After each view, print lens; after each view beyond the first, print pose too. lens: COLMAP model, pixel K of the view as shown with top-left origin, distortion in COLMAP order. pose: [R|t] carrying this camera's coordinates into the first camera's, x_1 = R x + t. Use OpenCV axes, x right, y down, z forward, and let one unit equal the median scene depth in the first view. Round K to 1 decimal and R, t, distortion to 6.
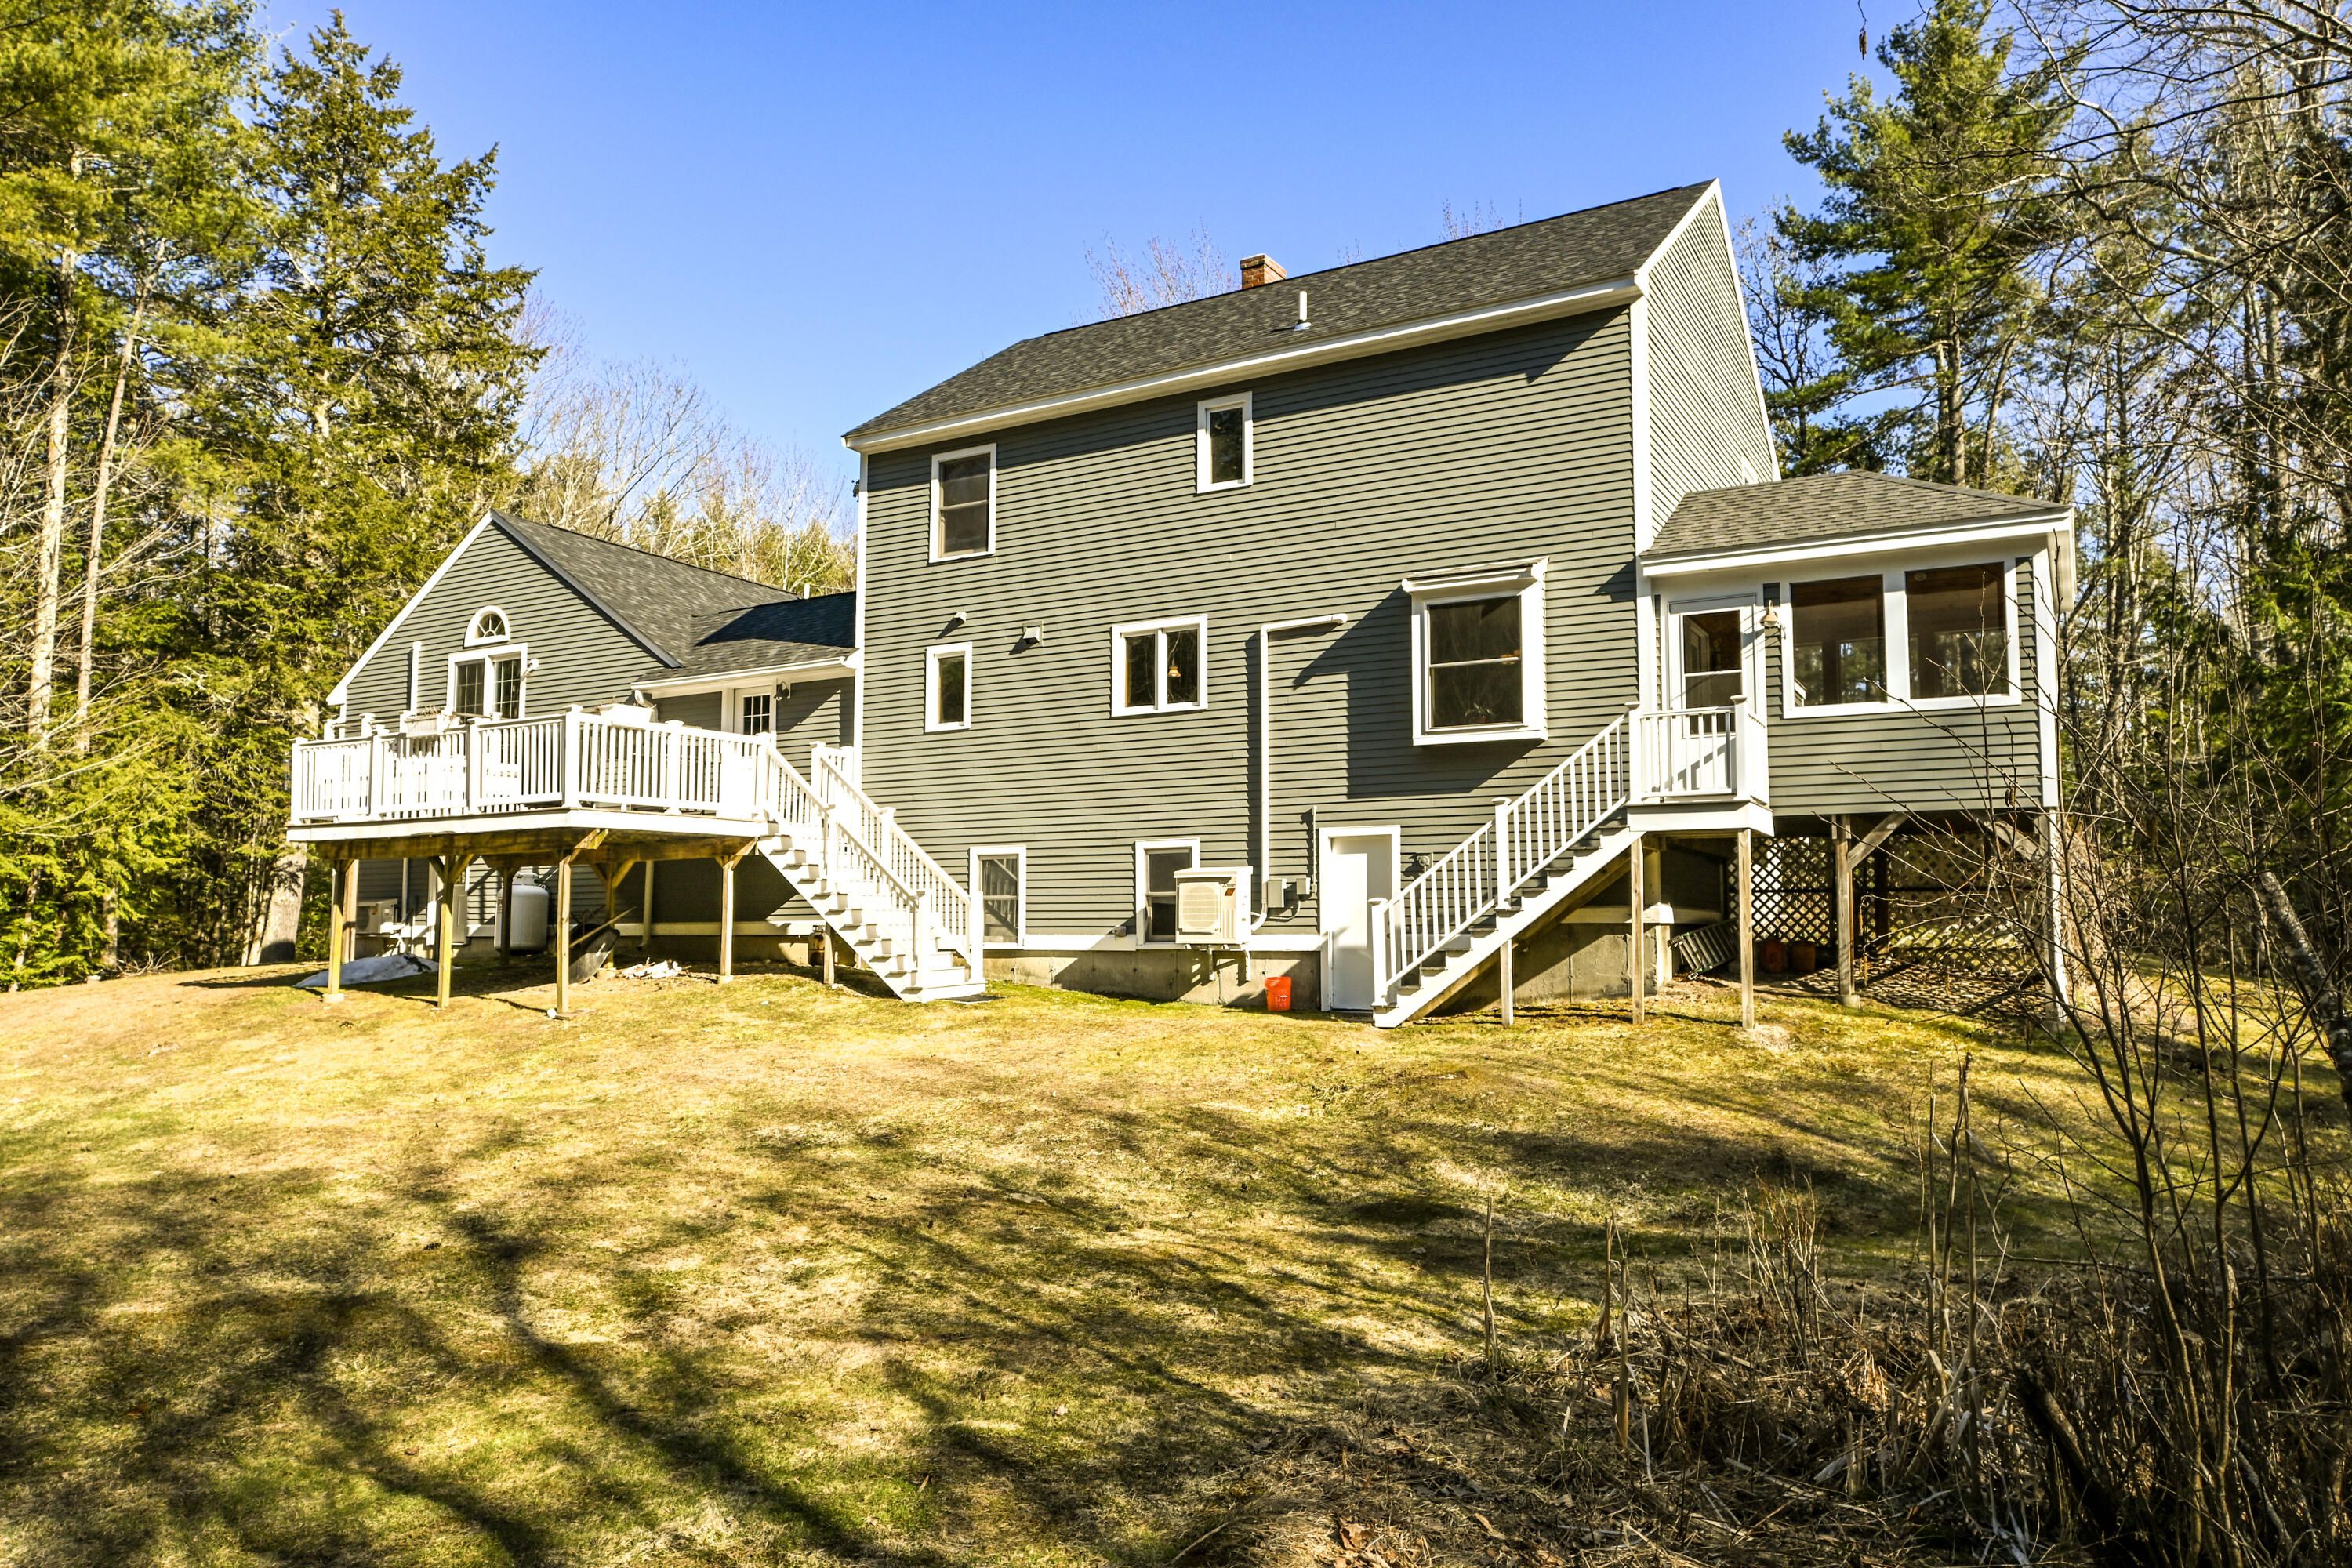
lens RADIAL K [[1684.4, 0, 1174.8], [0, 1684.4, 845.2], [0, 0, 1]] dist [-0.009527, 0.000350]
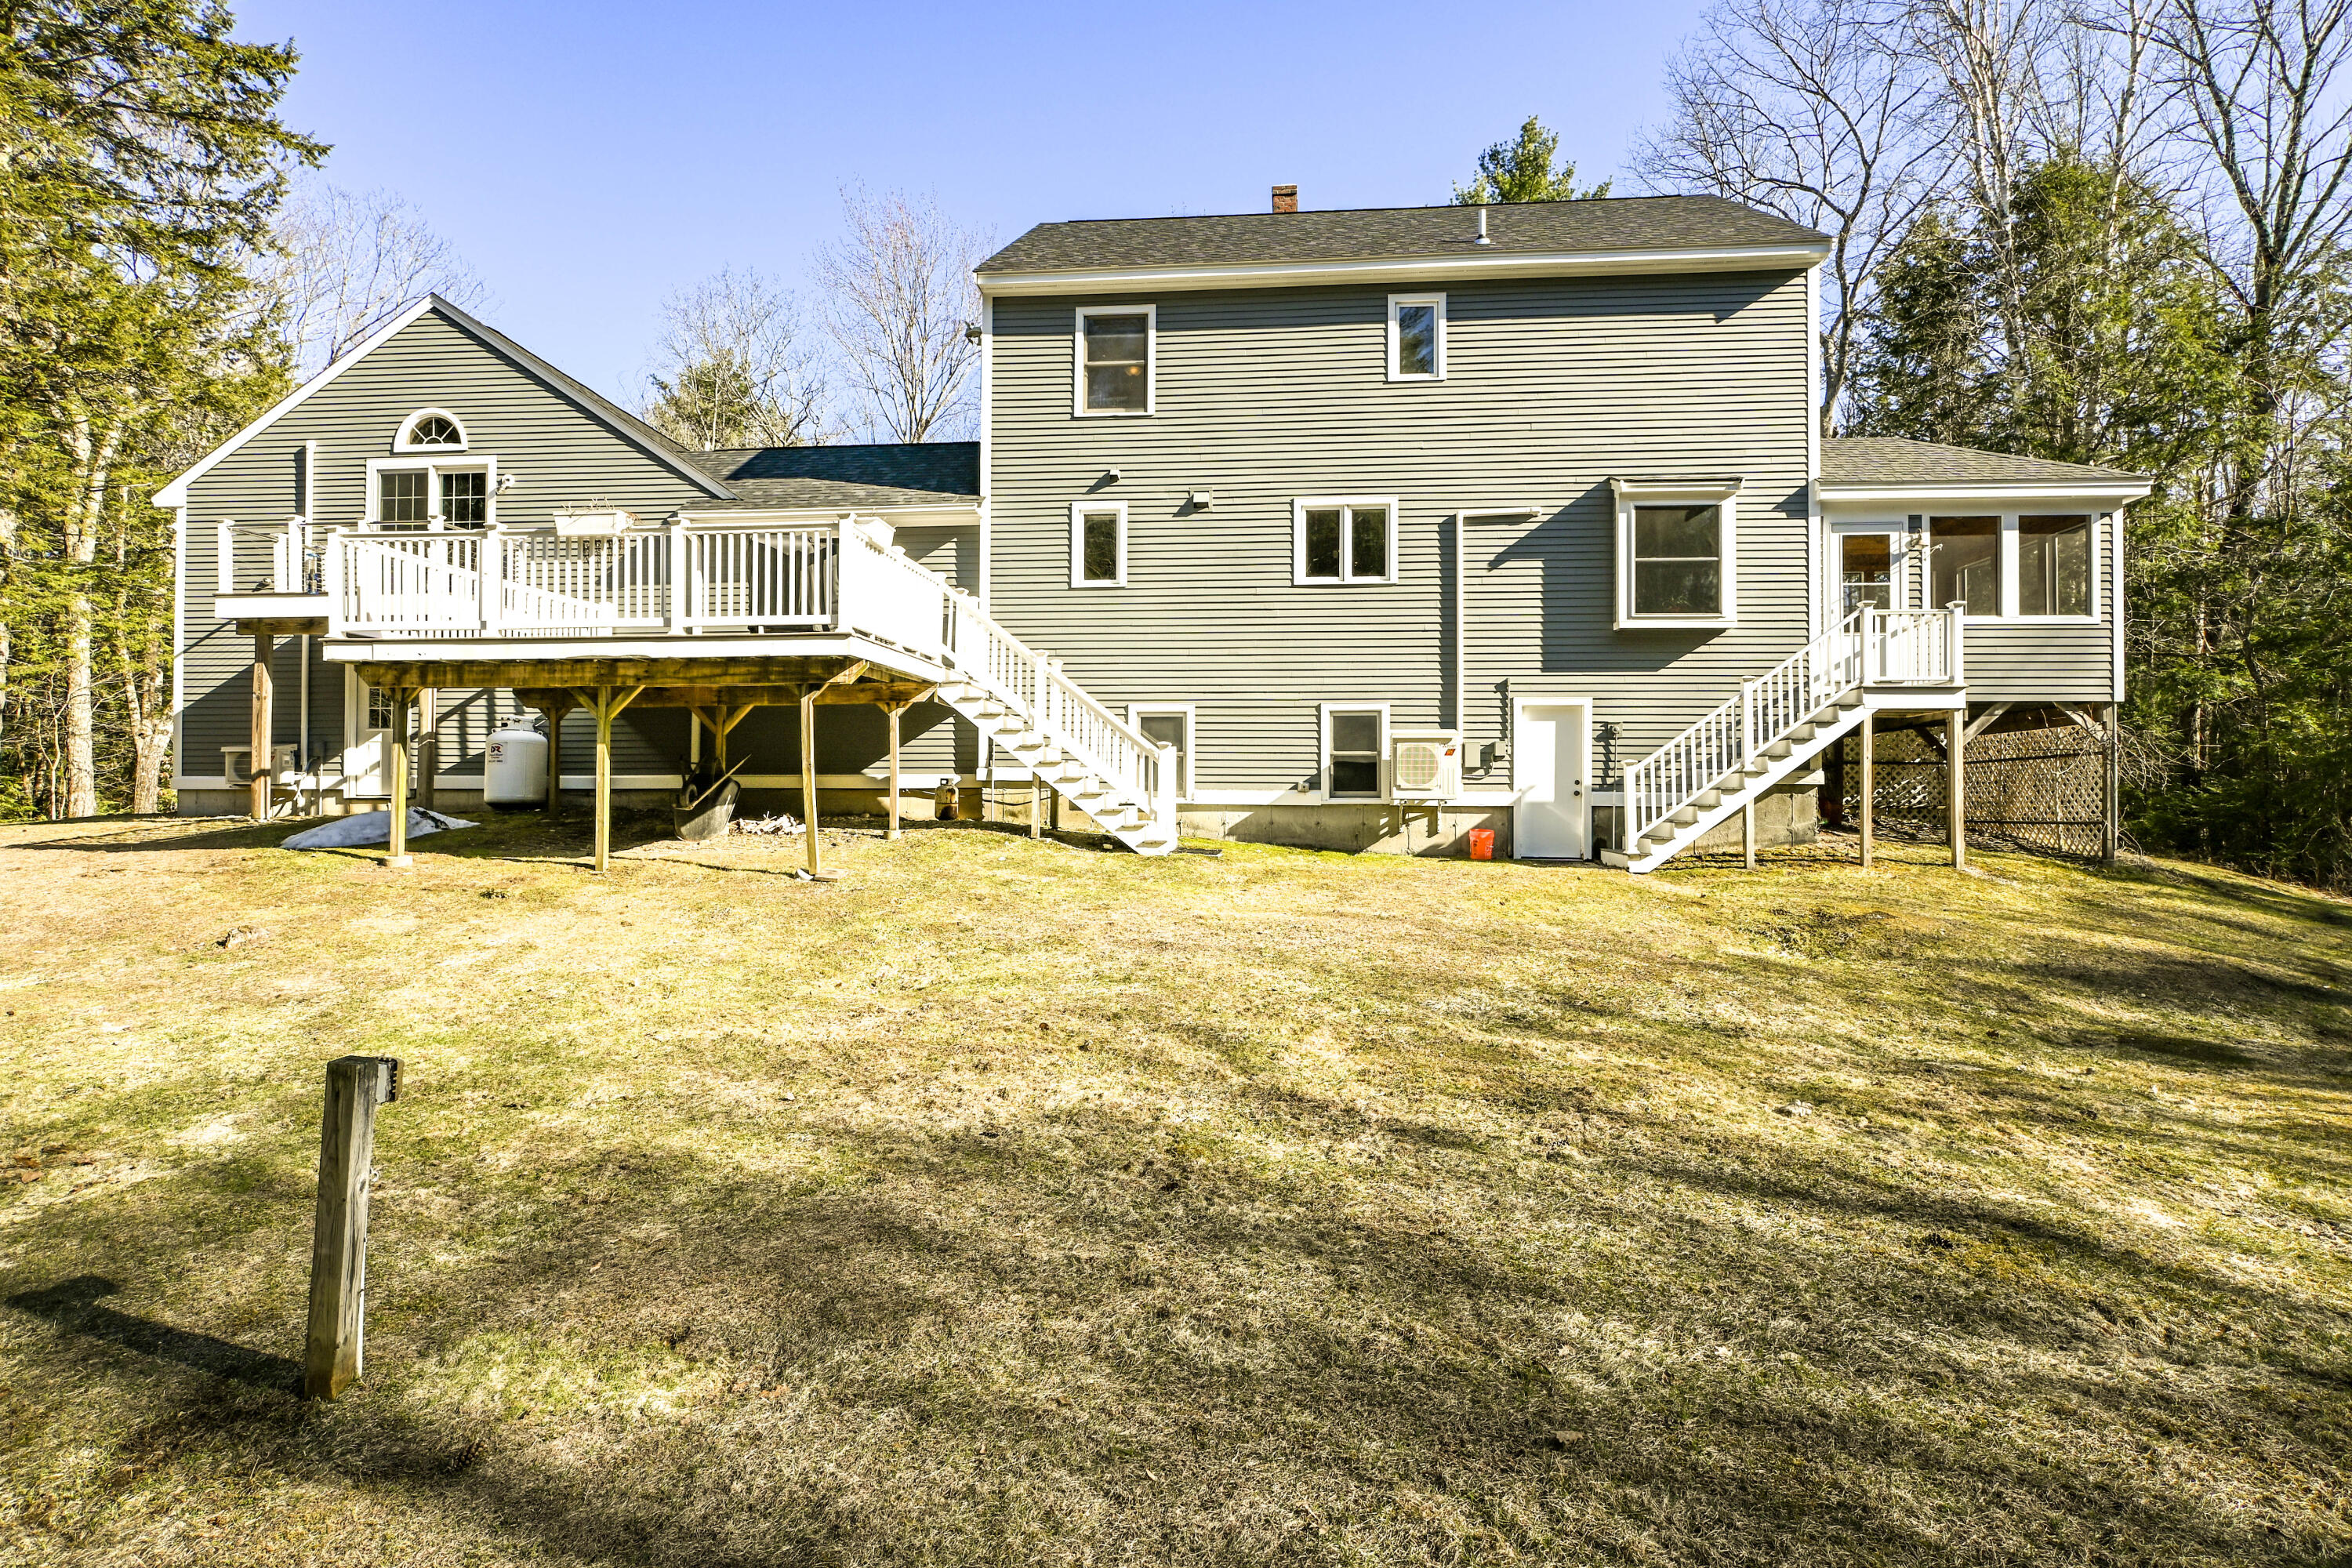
lens RADIAL K [[1207.0, 0, 1178.7], [0, 1207.0, 827.9], [0, 0, 1]] dist [-0.016571, 0.009538]
pose [[0.899243, -0.002617, 0.437443, -0.448789], [-0.029722, 0.997306, 0.067065, 0.028366], [-0.436440, -0.073310, 0.896742, 0.351769]]
